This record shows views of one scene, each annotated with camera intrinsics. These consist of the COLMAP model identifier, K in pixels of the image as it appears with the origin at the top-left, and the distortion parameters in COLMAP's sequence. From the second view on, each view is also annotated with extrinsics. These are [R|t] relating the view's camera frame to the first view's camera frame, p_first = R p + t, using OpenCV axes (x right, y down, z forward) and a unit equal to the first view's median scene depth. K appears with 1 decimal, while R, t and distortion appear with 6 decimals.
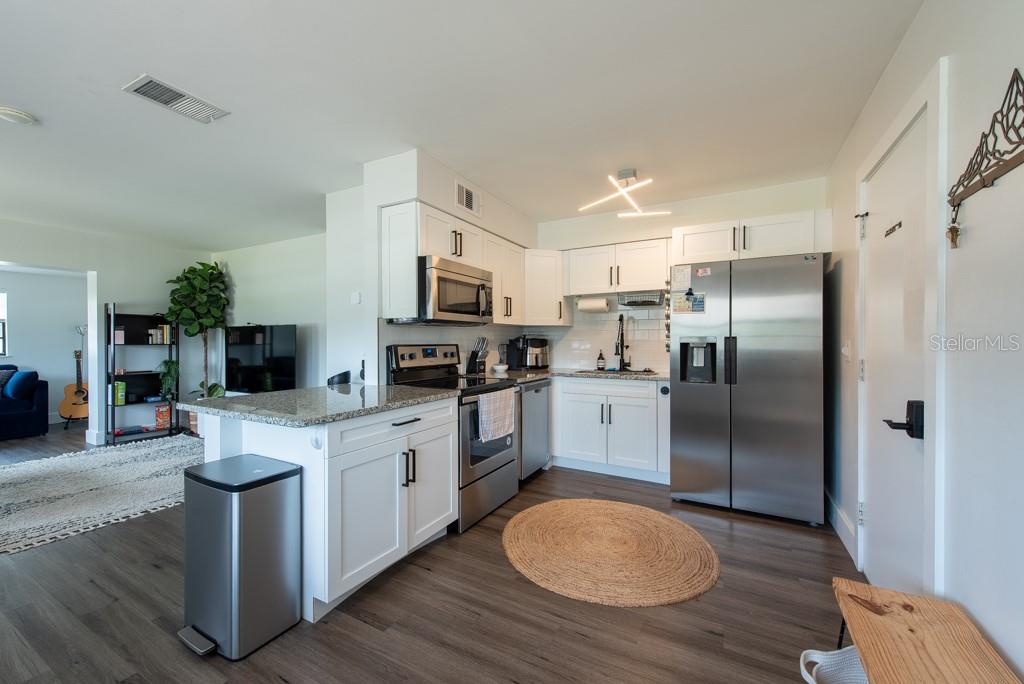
lens RADIAL K [[400.6, 0, 514.0], [0, 400.6, 342.4], [0, 0, 1]] dist [0.003863, 0.000175]
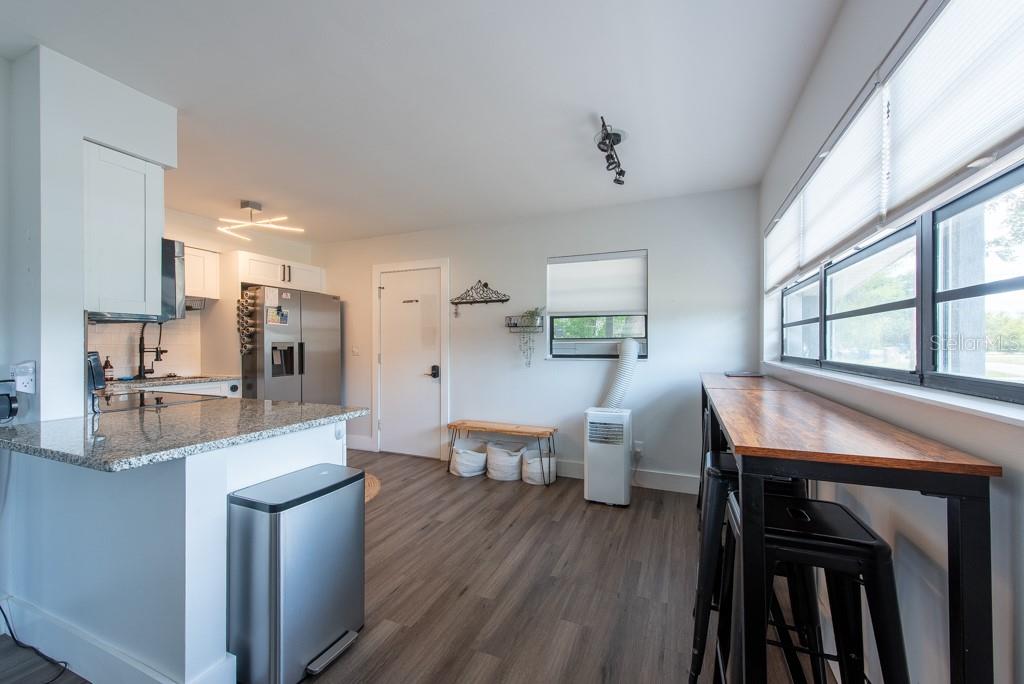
lens RADIAL K [[400.6, 0, 512.7], [0, 400.6, 343.5], [0, 0, 1]] dist [0.003863, 0.000175]
pose [[-0.098048, 0.002763, 0.995178, -0.953053], [0.003536, 0.999991, -0.002428, -0.003636], [-0.995175, 0.003281, -0.098057, 0.347910]]
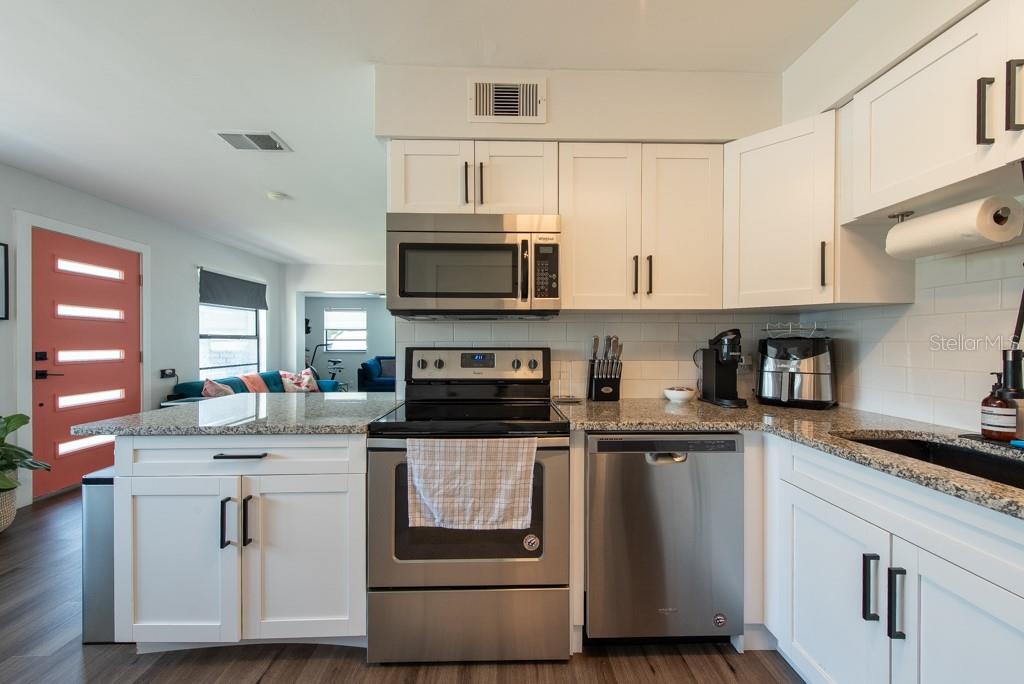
lens RADIAL K [[400.6, 0, 506.5], [0, 400.6, 344.1], [0, 0, 1]] dist [0.003863, 0.000175]
pose [[0.504043, 0.004538, -0.863667, 0.403257], [-0.004751, 0.999986, 0.002481, -0.002902], [0.863665, 0.002853, 0.504058, 0.723451]]
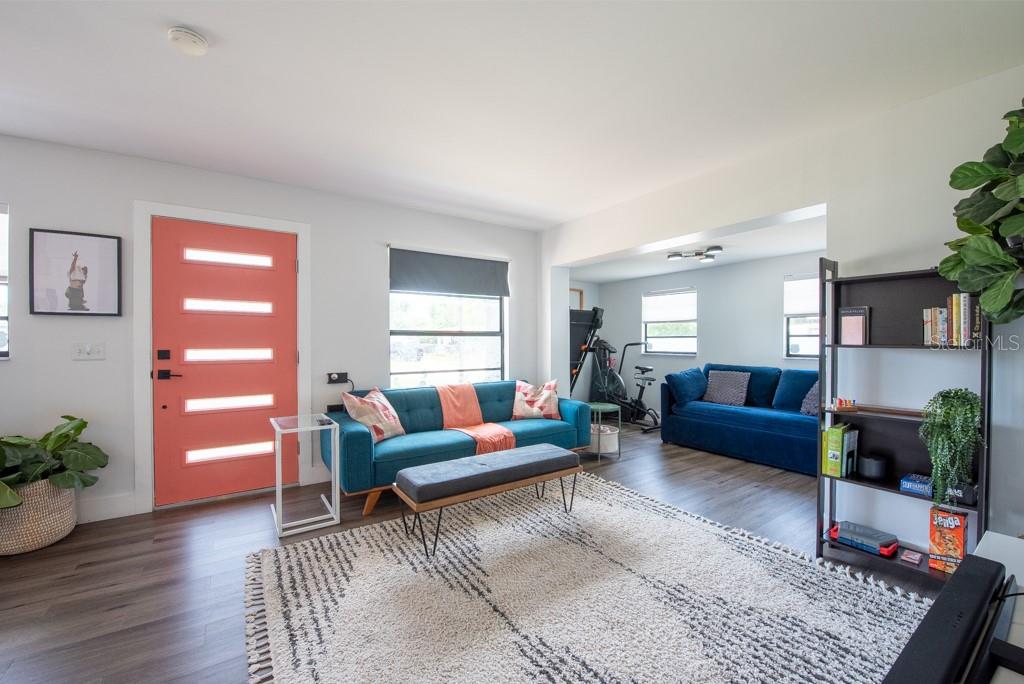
lens RADIAL K [[400.6, 0, 511.6], [0, 400.6, 343.2], [0, 0, 1]] dist [0.003863, 0.000175]
pose [[-0.460187, 0.004778, -0.887809, -0.625091], [-0.003224, 0.999970, 0.007053, -0.000458], [0.887816, 0.006109, -0.460158, 1.387997]]
